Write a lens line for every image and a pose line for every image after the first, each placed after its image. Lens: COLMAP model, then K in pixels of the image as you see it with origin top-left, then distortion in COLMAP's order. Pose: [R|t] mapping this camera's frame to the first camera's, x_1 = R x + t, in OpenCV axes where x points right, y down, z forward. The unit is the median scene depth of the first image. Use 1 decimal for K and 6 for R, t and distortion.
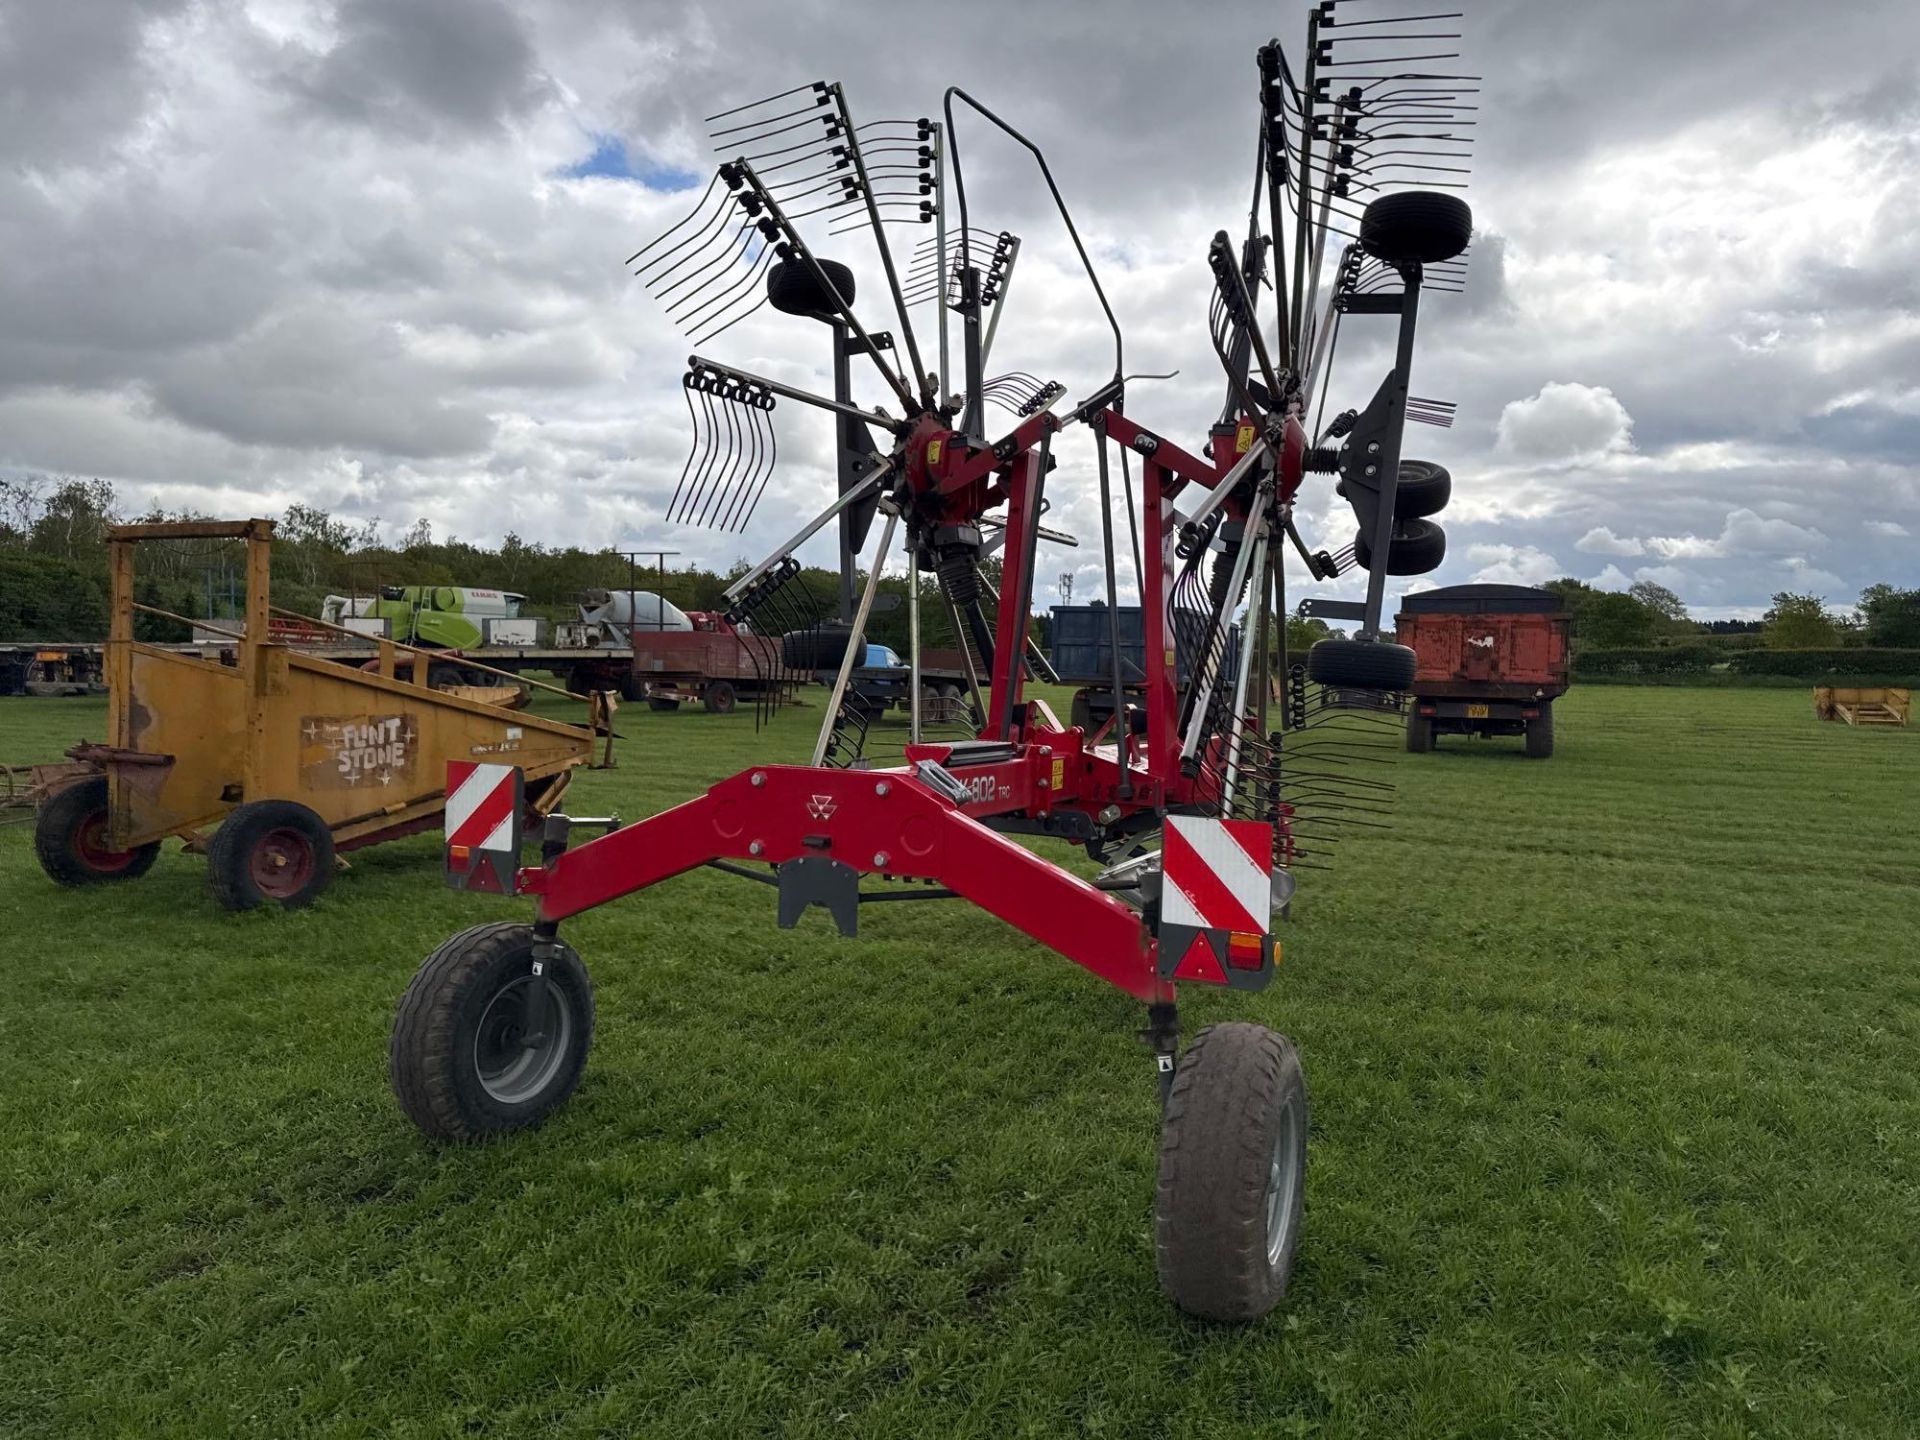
lens RADIAL K [[1406.4, 0, 960.0], [0, 1406.4, 720.0], [0, 0, 1]] dist [0.067655, -0.076347]
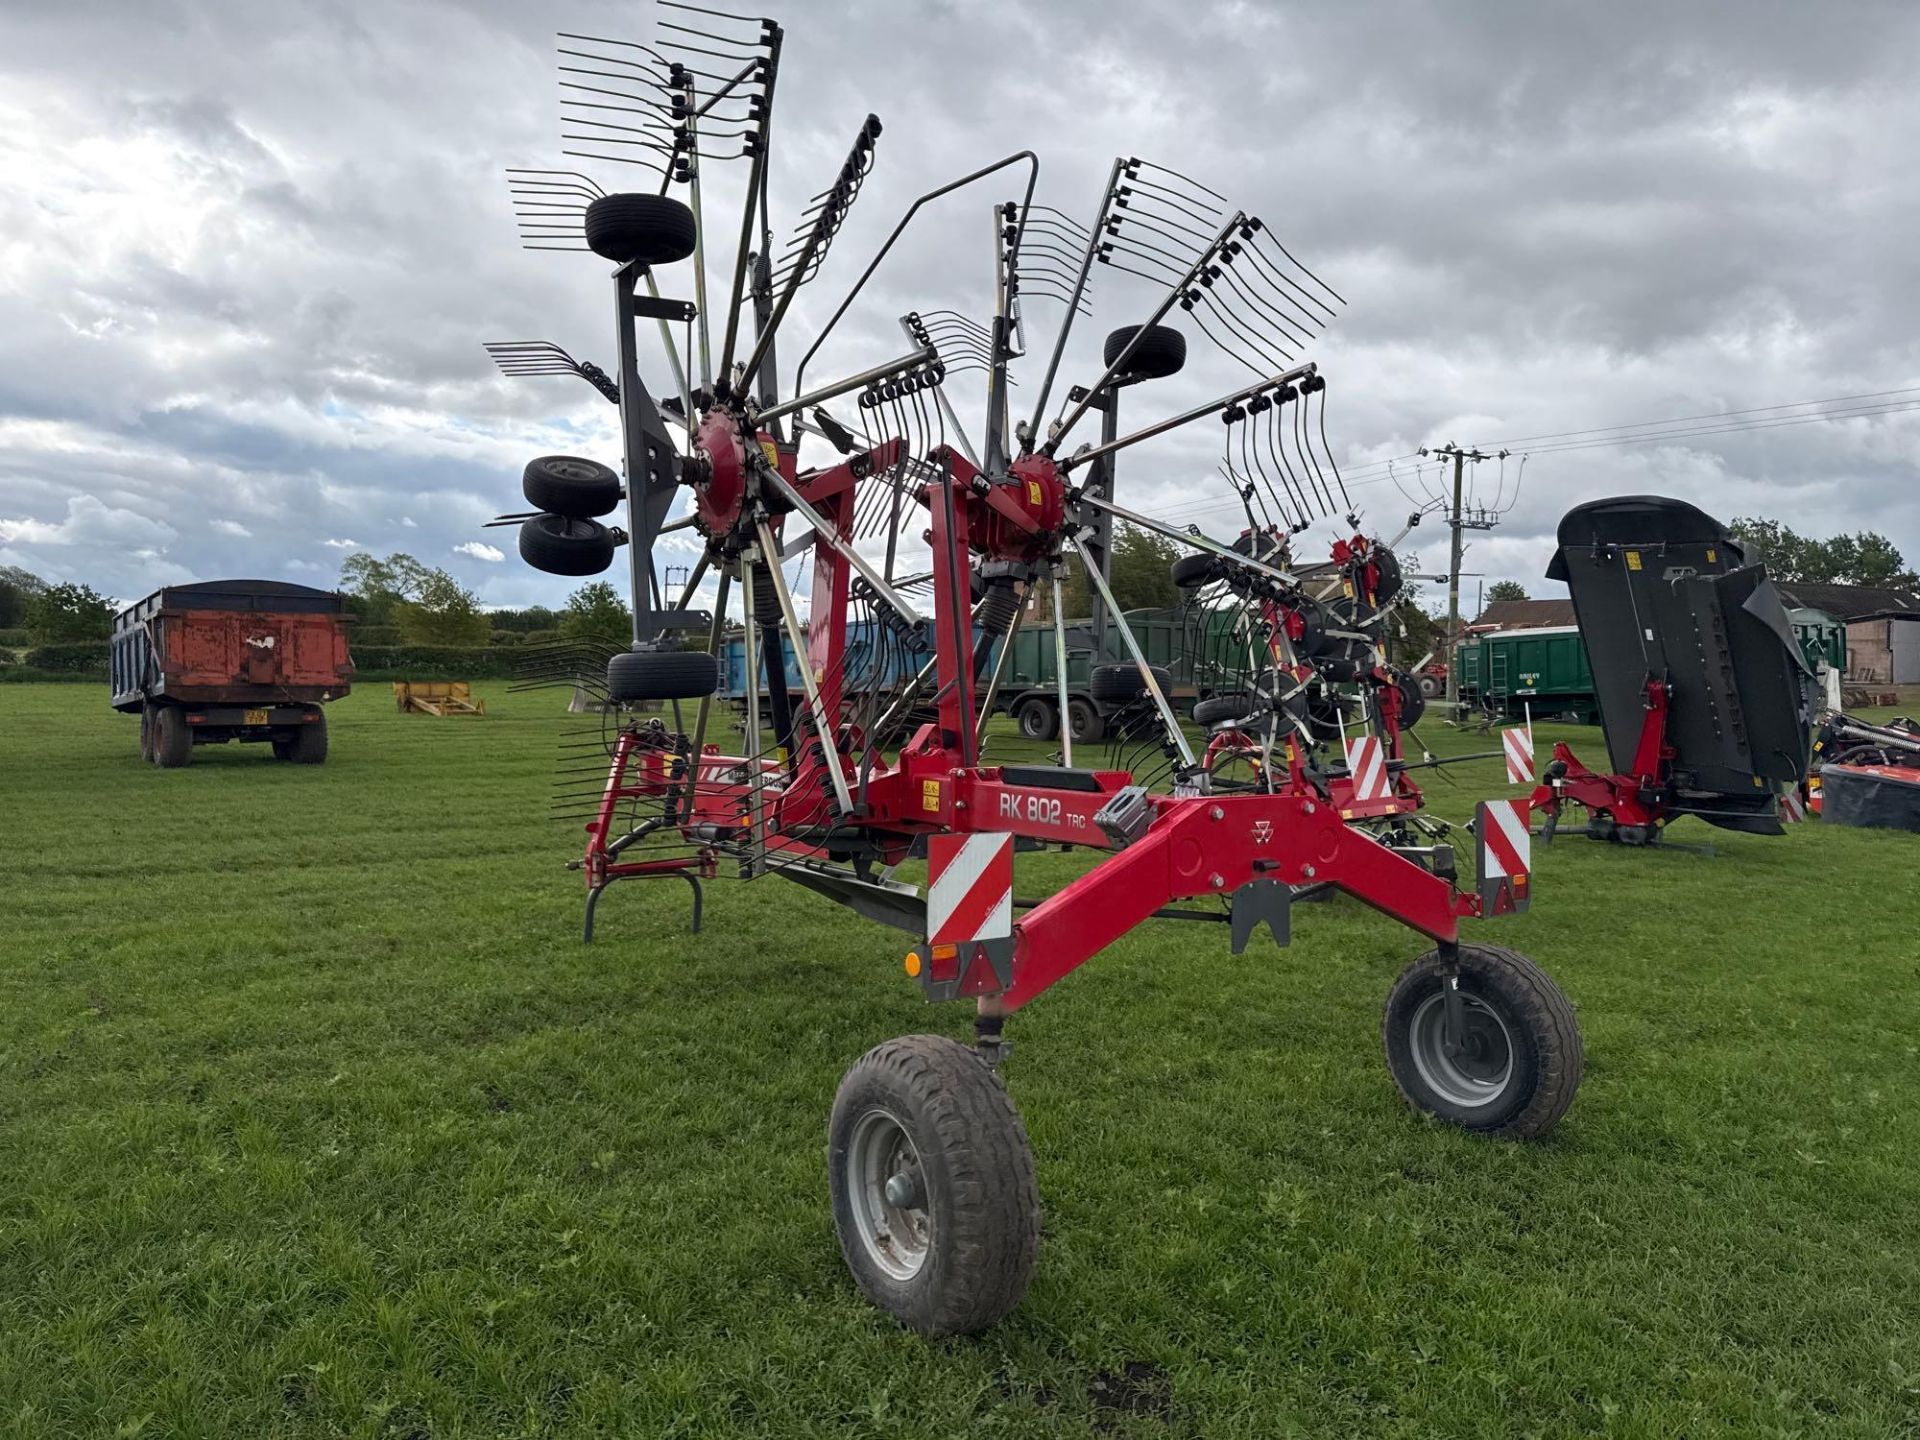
lens RADIAL K [[1384.1, 0, 1017.8], [0, 1384.1, 709.8], [0, 0, 1]] dist [0.073332, -0.096074]
pose [[0.435139, -0.035280, 0.899672, -0.245166], [0.035568, 0.999126, 0.021977, -0.013334], [-0.899660, 0.022436, 0.436013, 0.152639]]
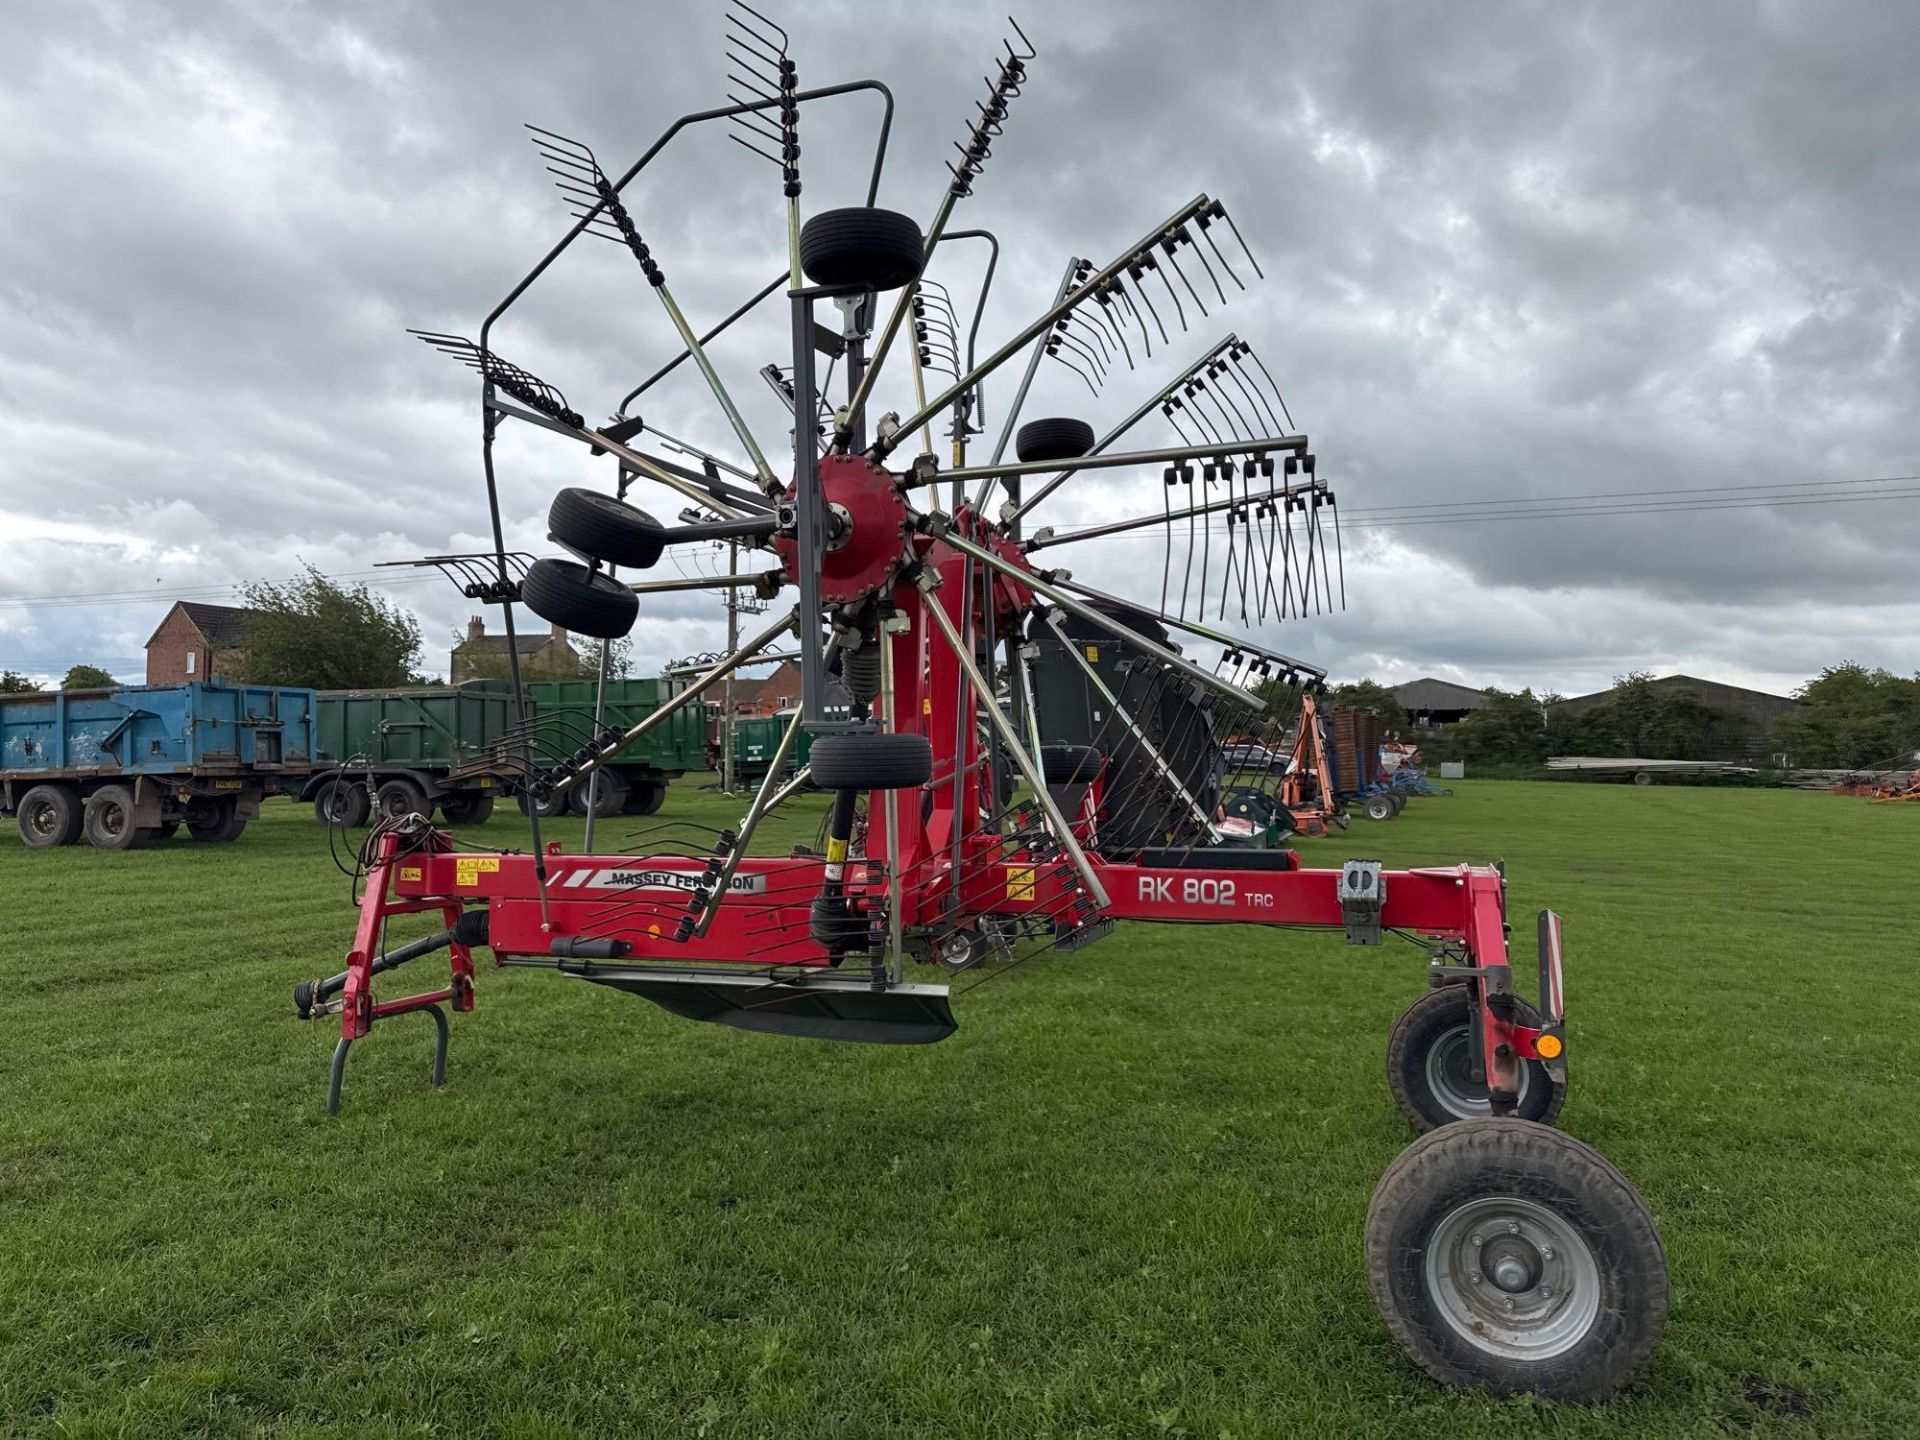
lens RADIAL K [[1369.3, 0, 996.7], [0, 1369.3, 710.3], [0, 0, 1]] dist [0.058124, -0.065958]
pose [[-0.147288, 0.013667, 0.988999, -0.262843], [0.034587, 0.999364, -0.008659, -0.022475], [-0.988489, 0.032931, -0.147667, 0.345681]]
